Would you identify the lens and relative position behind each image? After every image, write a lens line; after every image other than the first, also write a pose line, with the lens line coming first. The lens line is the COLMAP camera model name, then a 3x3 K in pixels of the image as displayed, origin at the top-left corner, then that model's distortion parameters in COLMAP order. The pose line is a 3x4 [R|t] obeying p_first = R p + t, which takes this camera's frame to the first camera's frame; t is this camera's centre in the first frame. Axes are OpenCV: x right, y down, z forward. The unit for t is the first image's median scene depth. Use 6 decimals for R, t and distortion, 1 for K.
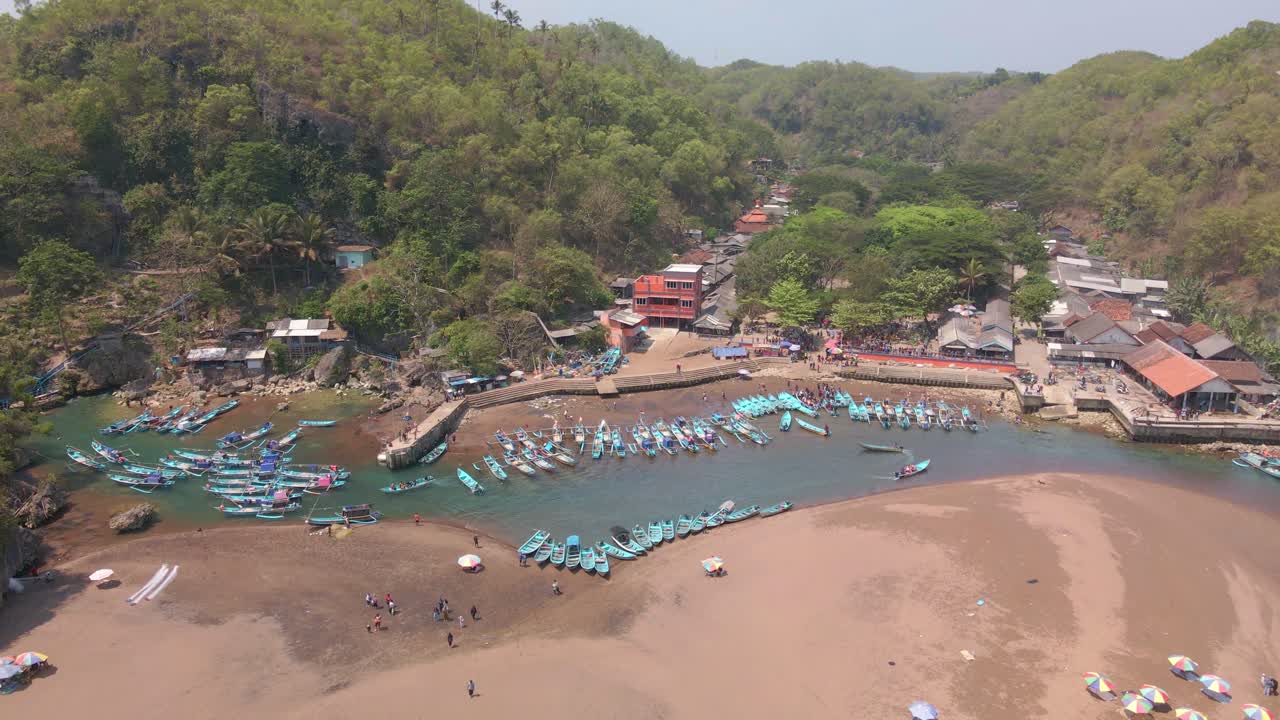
lens RADIAL K [[937.1, 0, 645.3], [0, 937.1, 361.5], [0, 0, 1]] dist [-0.000120, 0.022983]
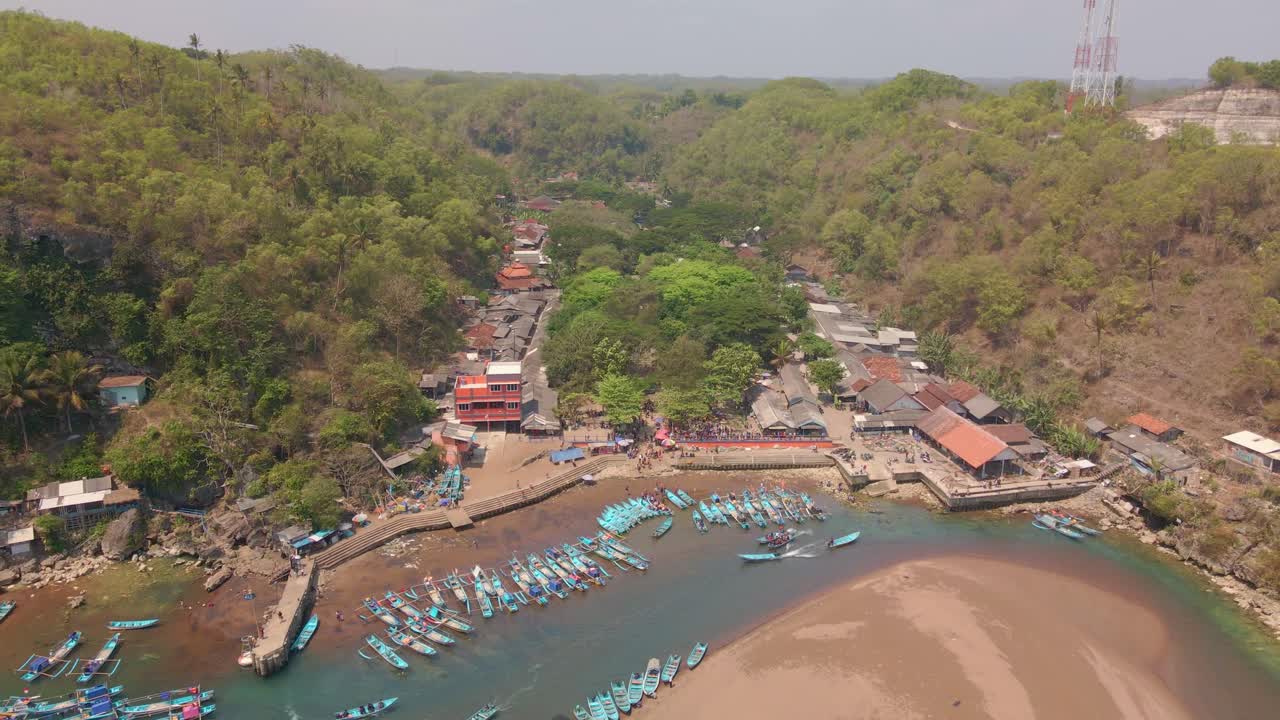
lens RADIAL K [[937.1, 0, 647.3], [0, 937.1, 354.6], [0, 0, 1]] dist [-0.000120, 0.022983]
pose [[0.944336, -0.084537, 0.317936, -0.137319], [0.085277, 0.996290, 0.011615, -0.121538], [-0.317738, 0.016144, 0.948041, 0.036462]]
